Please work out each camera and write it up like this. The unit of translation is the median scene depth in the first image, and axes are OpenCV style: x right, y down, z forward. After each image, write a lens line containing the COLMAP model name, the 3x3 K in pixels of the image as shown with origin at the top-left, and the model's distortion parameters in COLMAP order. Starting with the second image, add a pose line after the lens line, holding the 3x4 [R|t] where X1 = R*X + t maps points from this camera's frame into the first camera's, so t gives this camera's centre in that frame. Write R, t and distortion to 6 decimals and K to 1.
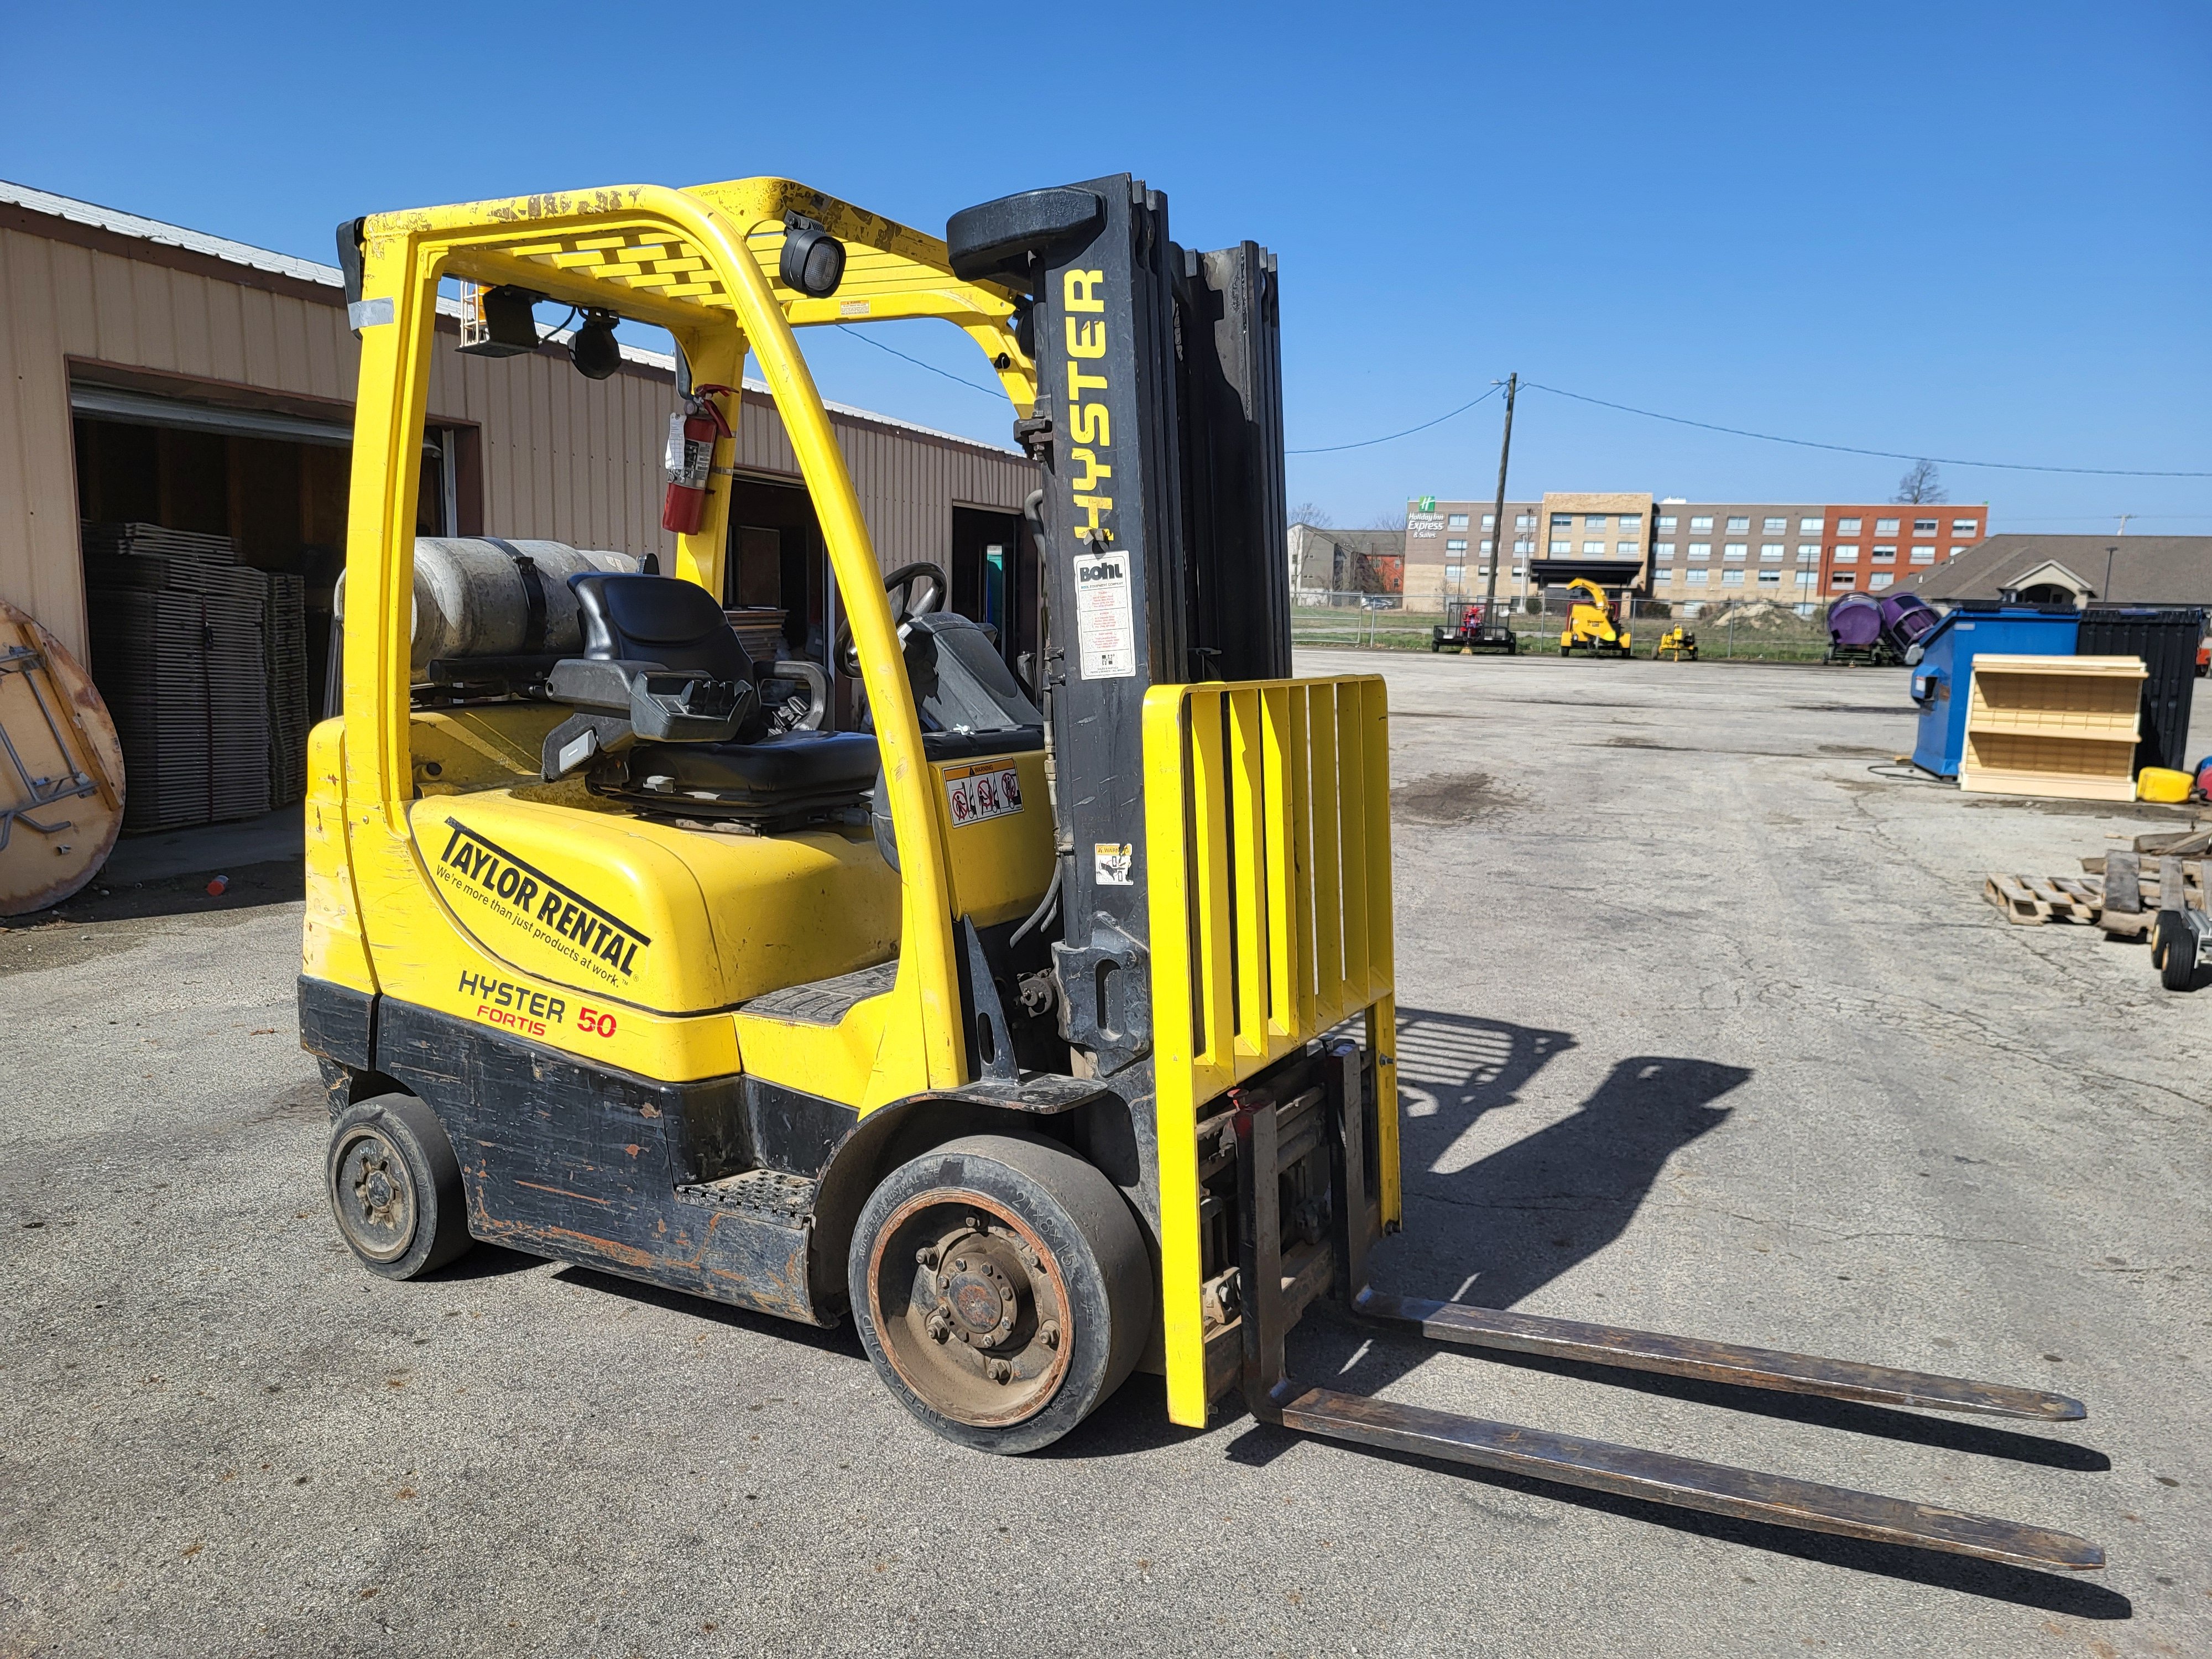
lens RADIAL K [[1671.0, 0, 1092.6], [0, 1671.0, 834.1], [0, 0, 1]] dist [0.060411, -0.043899]
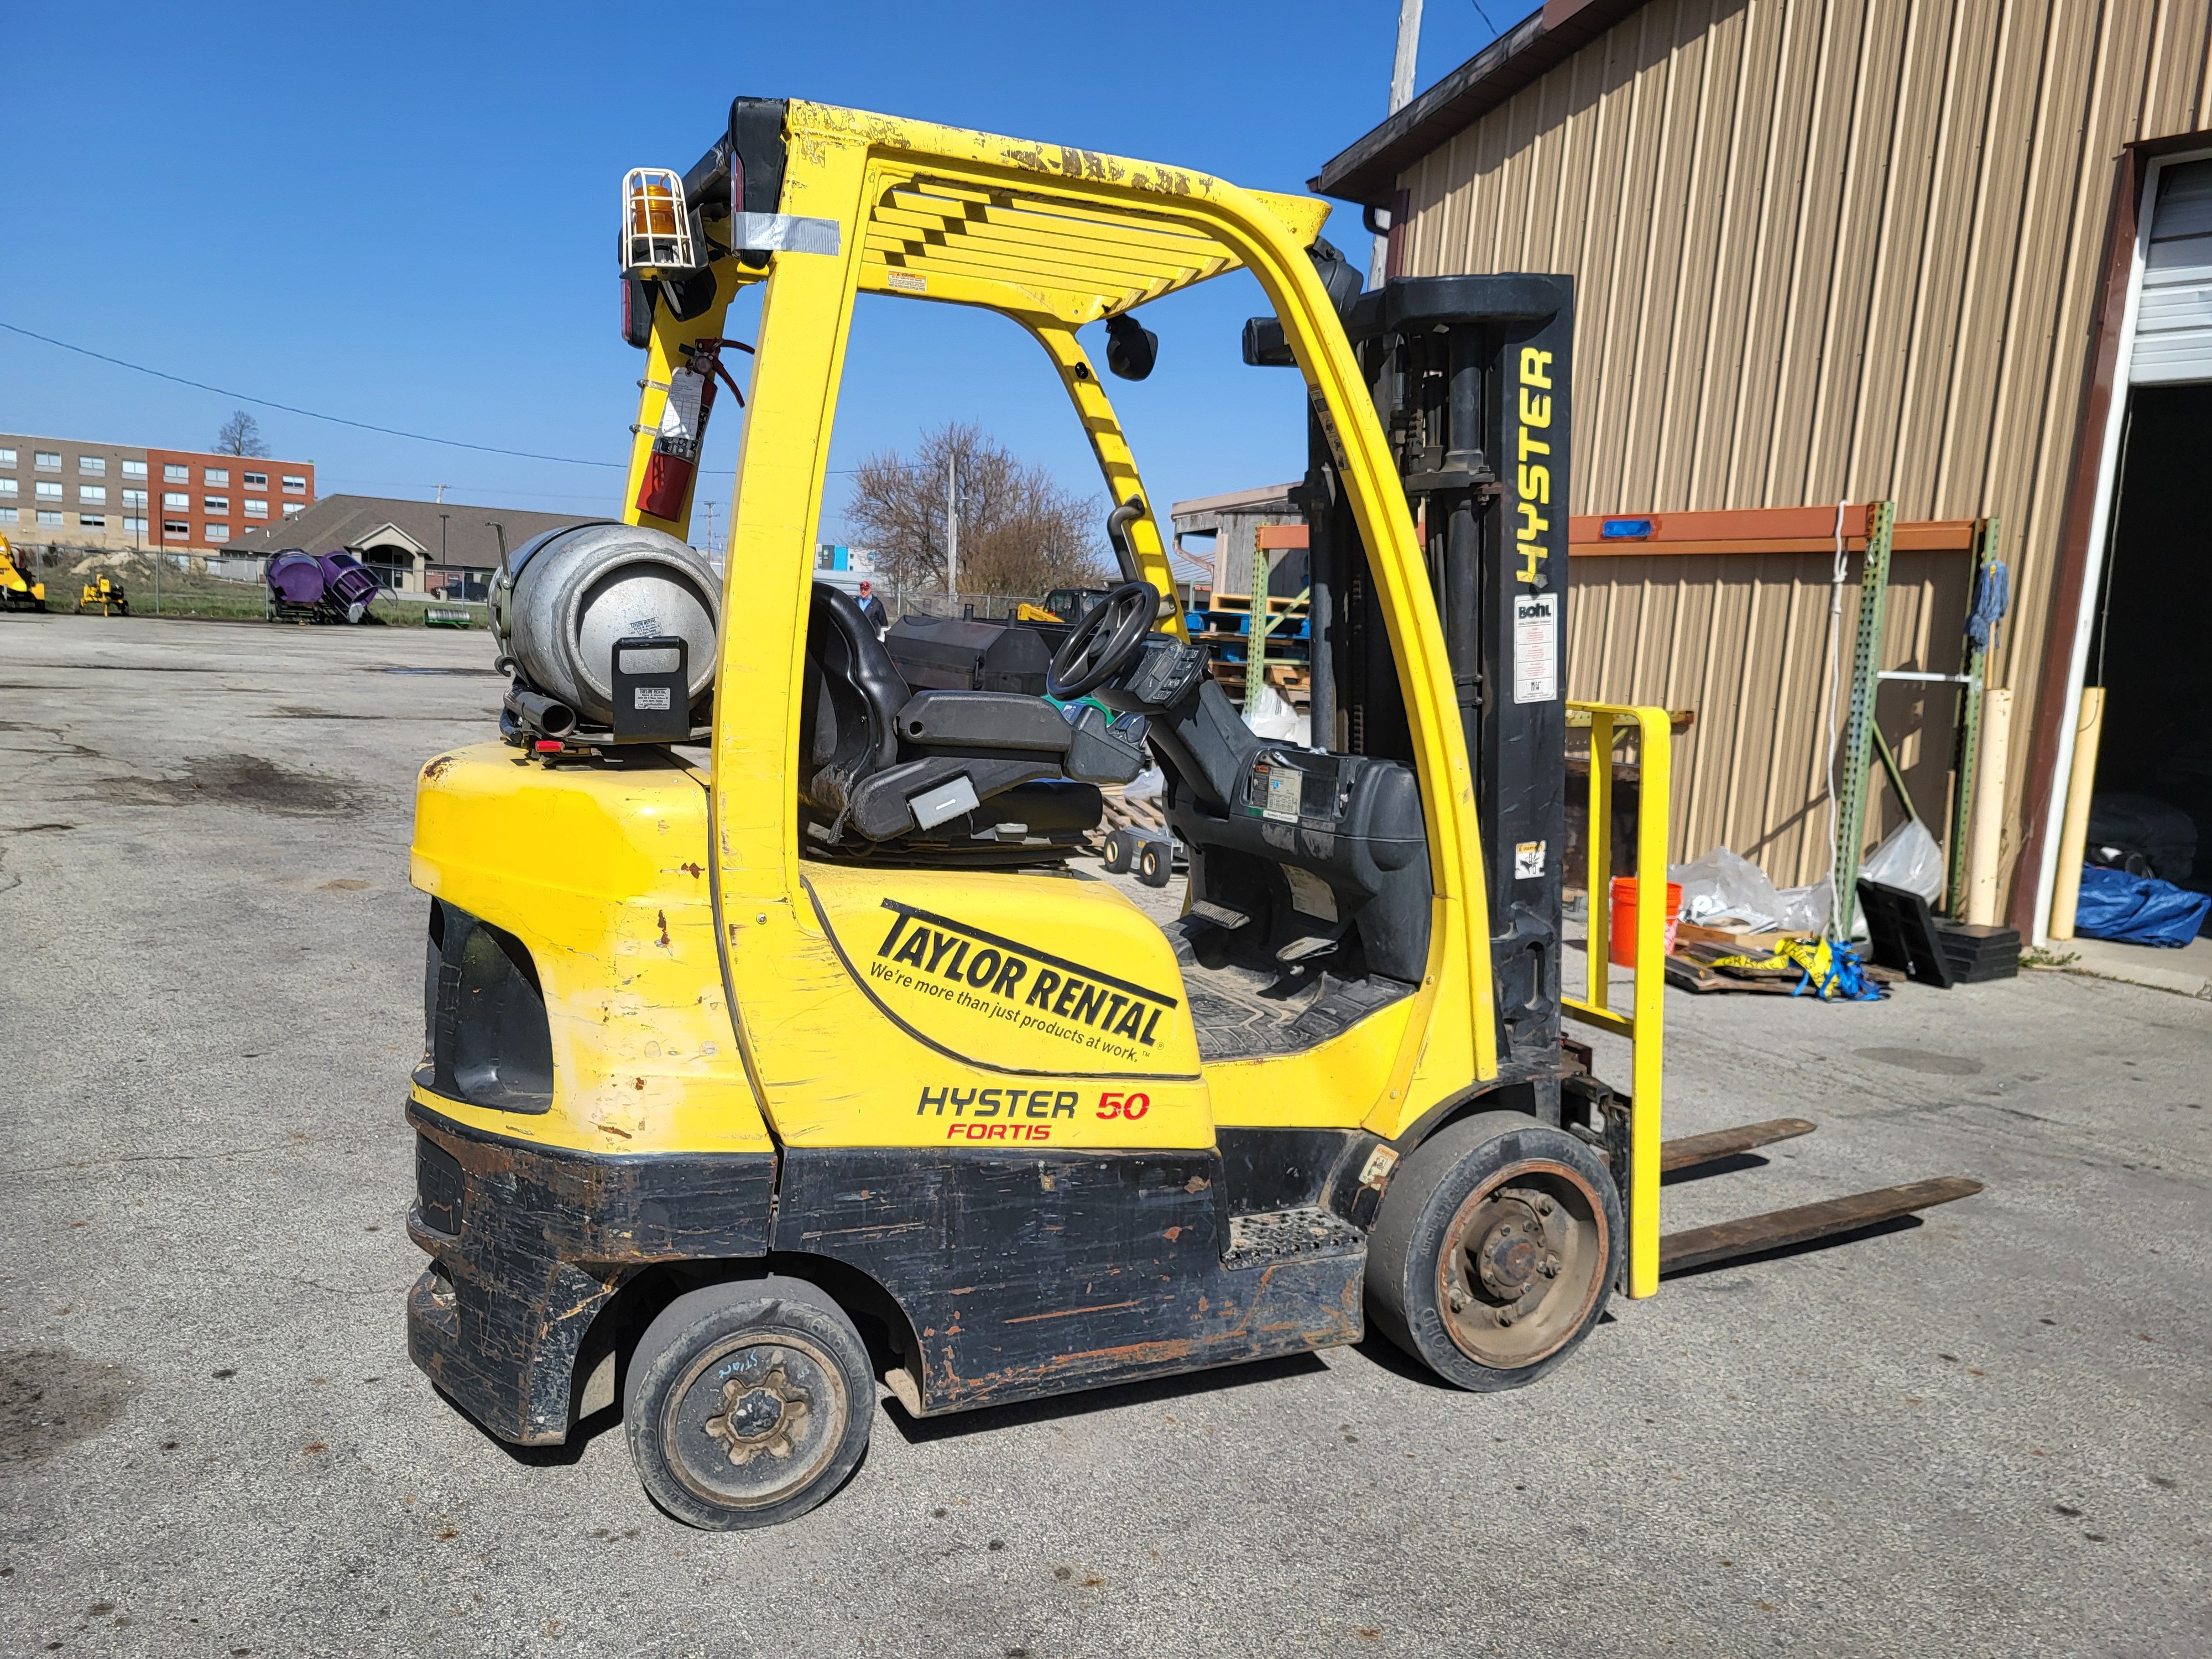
lens RADIAL K [[1671.0, 0, 1082.2], [0, 1671.0, 831.7], [0, 0, 1]] dist [0.060411, -0.043899]
pose [[0.609610, -0.094016, 0.787107, -0.978180], [0.073585, 0.995366, 0.061900, -0.086796], [-0.789279, 0.020184, 0.613703, 0.467582]]
